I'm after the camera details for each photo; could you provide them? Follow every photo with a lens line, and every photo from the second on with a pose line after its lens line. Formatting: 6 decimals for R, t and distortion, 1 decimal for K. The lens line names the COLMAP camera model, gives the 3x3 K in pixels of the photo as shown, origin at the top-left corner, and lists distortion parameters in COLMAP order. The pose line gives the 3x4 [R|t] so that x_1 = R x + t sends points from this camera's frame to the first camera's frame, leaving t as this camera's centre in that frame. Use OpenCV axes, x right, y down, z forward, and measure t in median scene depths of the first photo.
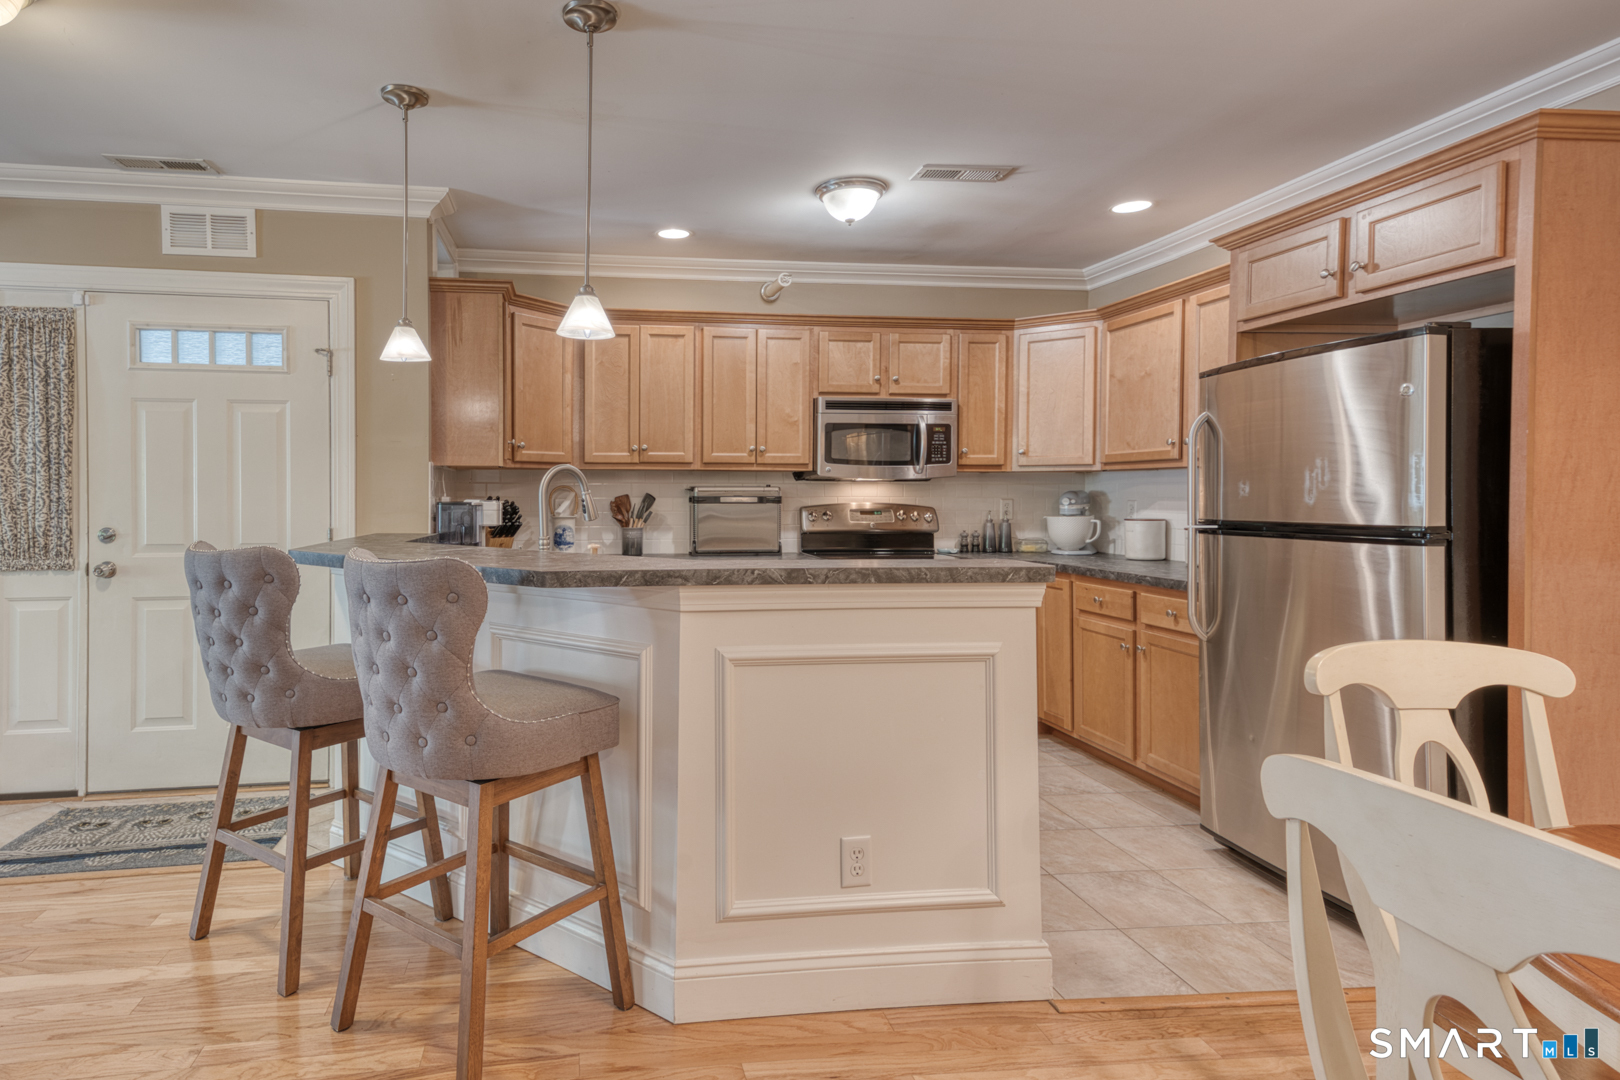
lens RADIAL K [[887.5, 0, 692.4], [0, 887.5, 519.2], [0, 0, 1]] dist [0.055584, -0.002281]
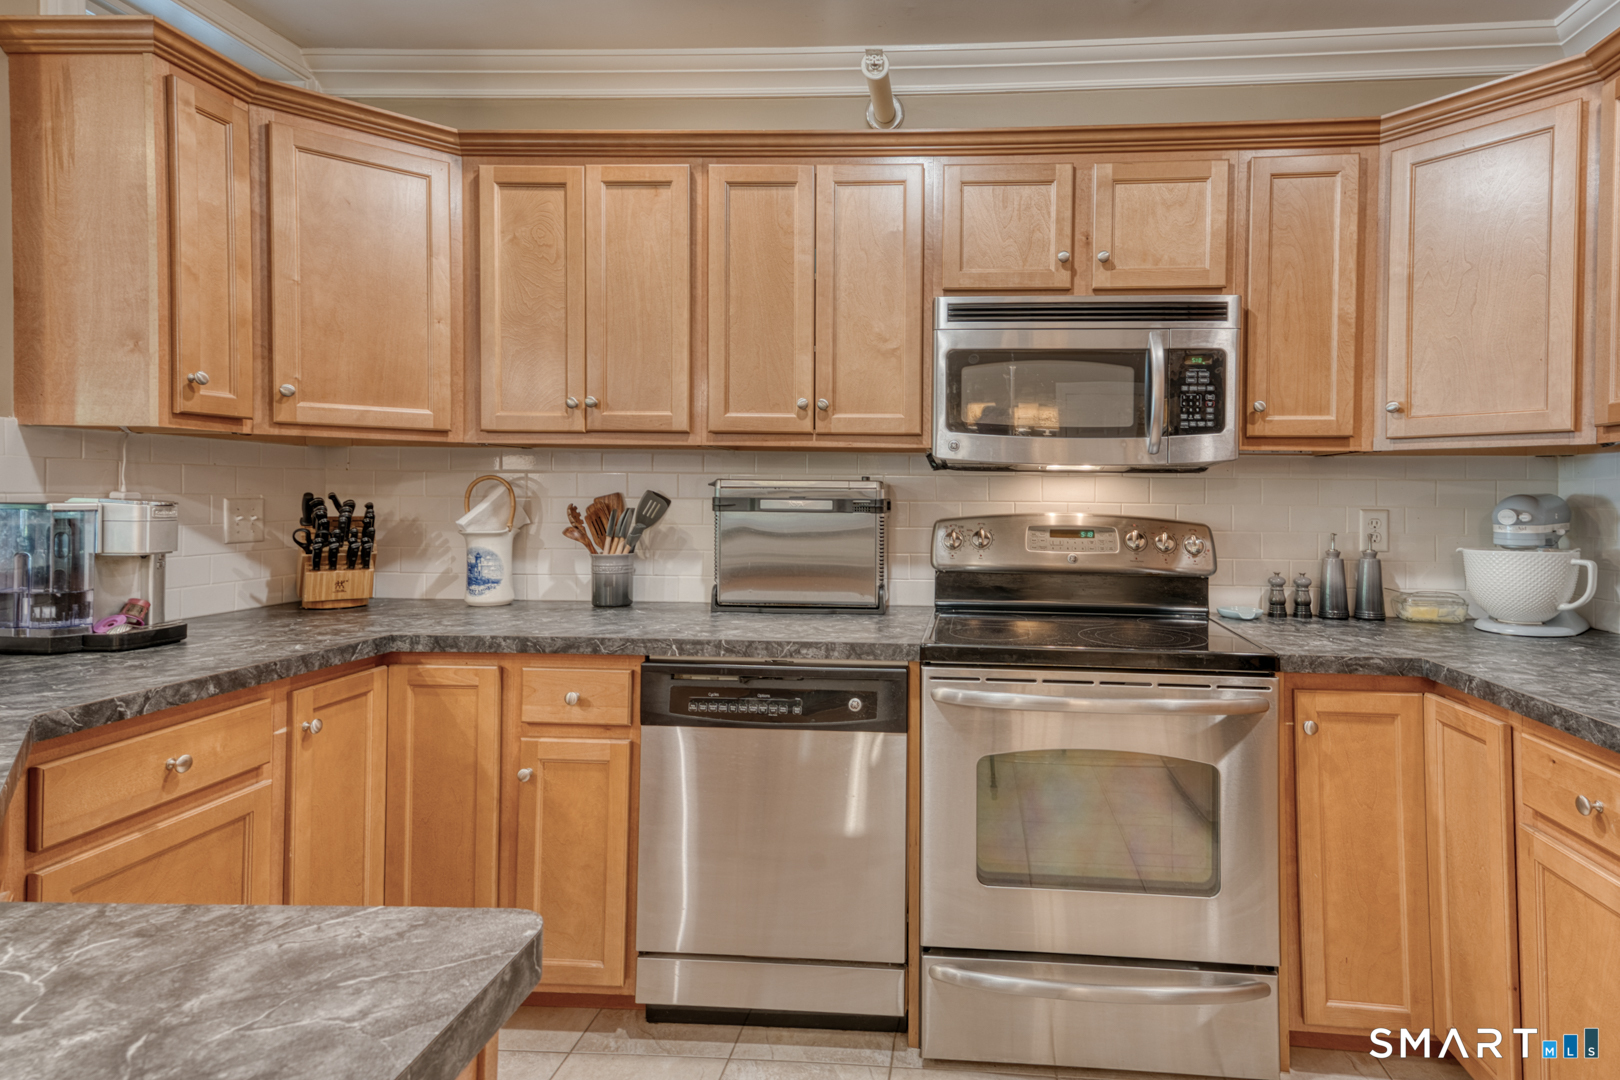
lens RADIAL K [[887.5, 0, 924.2], [0, 887.5, 496.3], [0, 0, 1]] dist [0.055584, -0.002281]
pose [[0.977747, 0.010267, -0.209535, 0.236925], [-0.016719, 0.999438, -0.029047, -0.013054], [0.209119, 0.031904, 0.977370, 0.516437]]
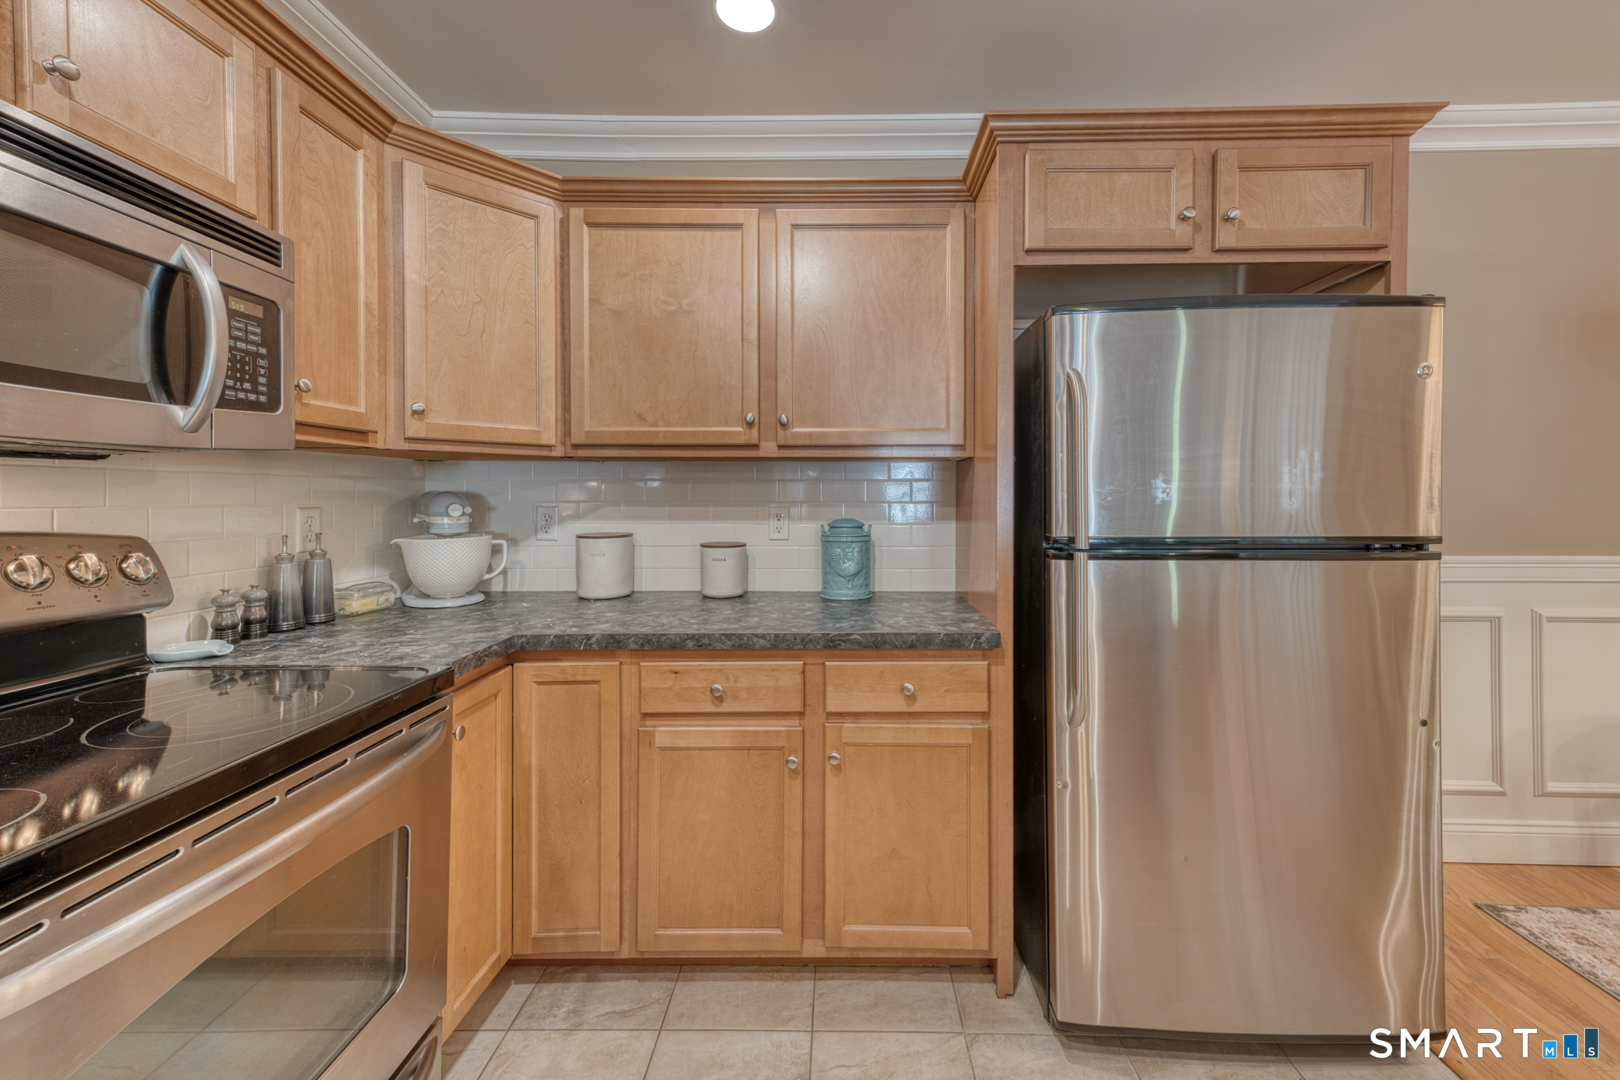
lens RADIAL K [[641.6, 0, 831.6], [0, 641.6, 497.7], [0, 0, 1]] dist [0.017390, 0.000354]
pose [[0.144547, -0.002138, 0.989496, 0.062849], [0.029837, 0.999552, -0.002199, -0.021325], [-0.989048, 0.029841, 0.144546, 0.752350]]
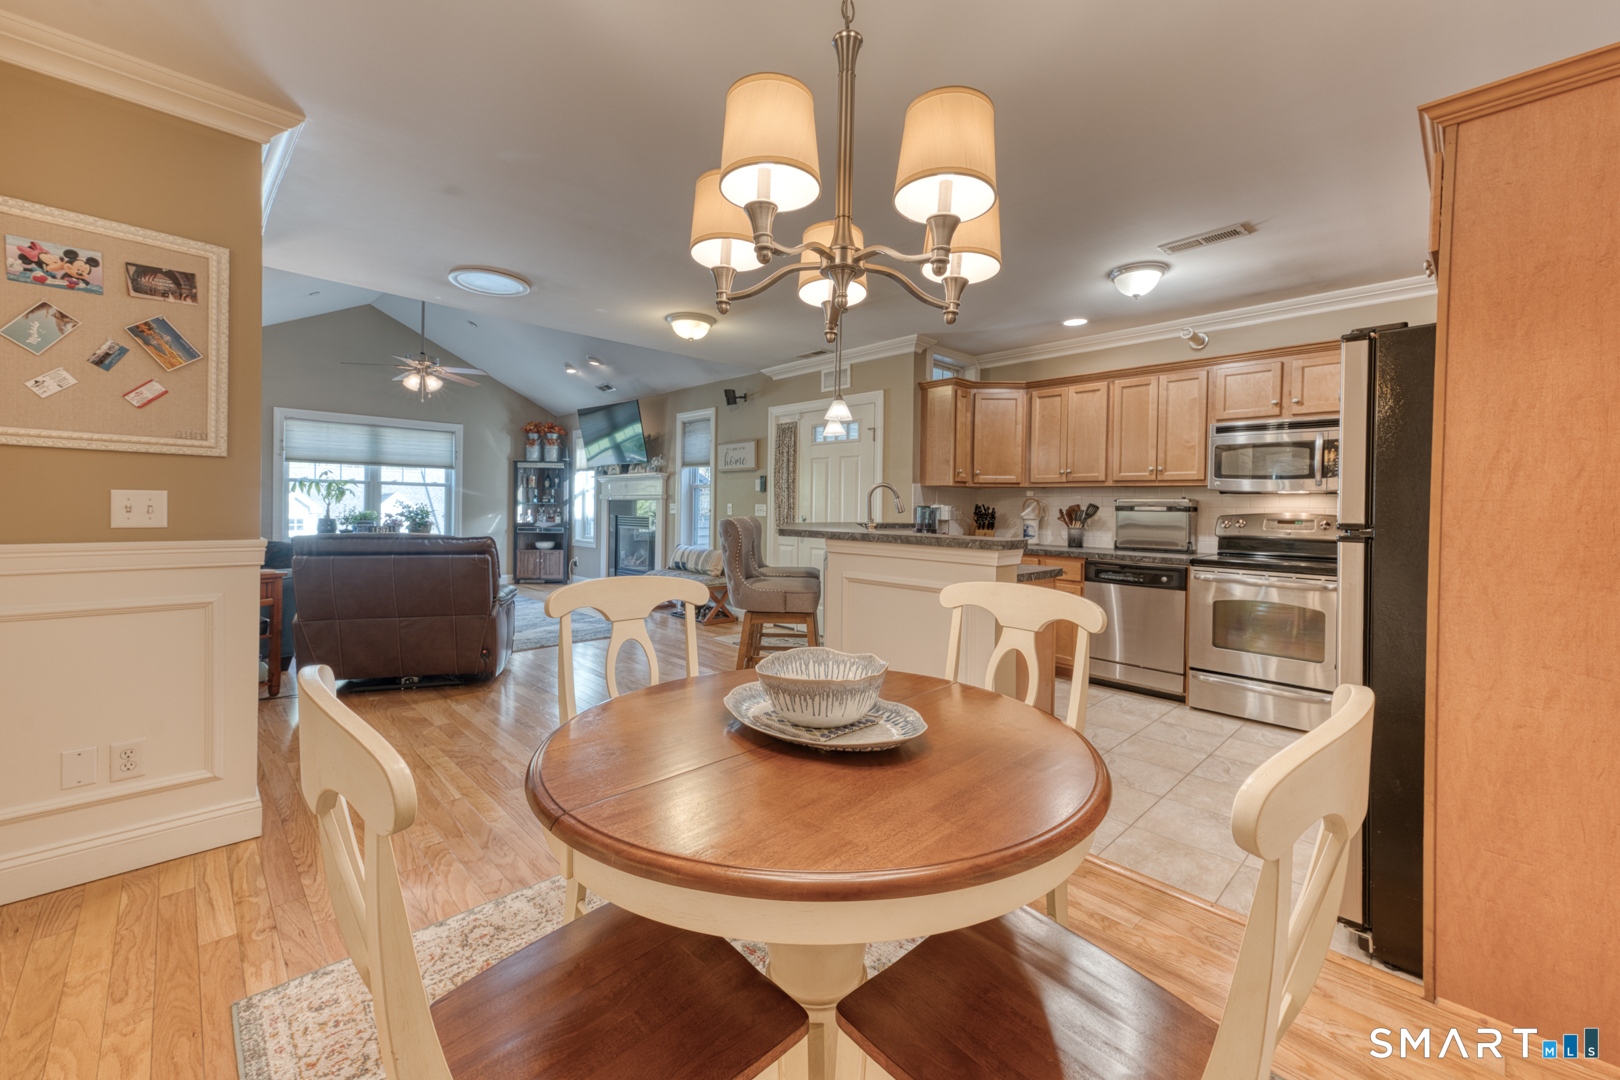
lens RADIAL K [[657.6, 0, 808.8], [0, 657.6, 521.1], [0, 0, 1]] dist [0.021819, 0.000910]
pose [[0.593867, 0.025708, -0.804152, 0.542230], [-0.040358, 0.999183, 0.002139, 0.014897], [0.803550, 0.031184, 0.594420, 0.023983]]
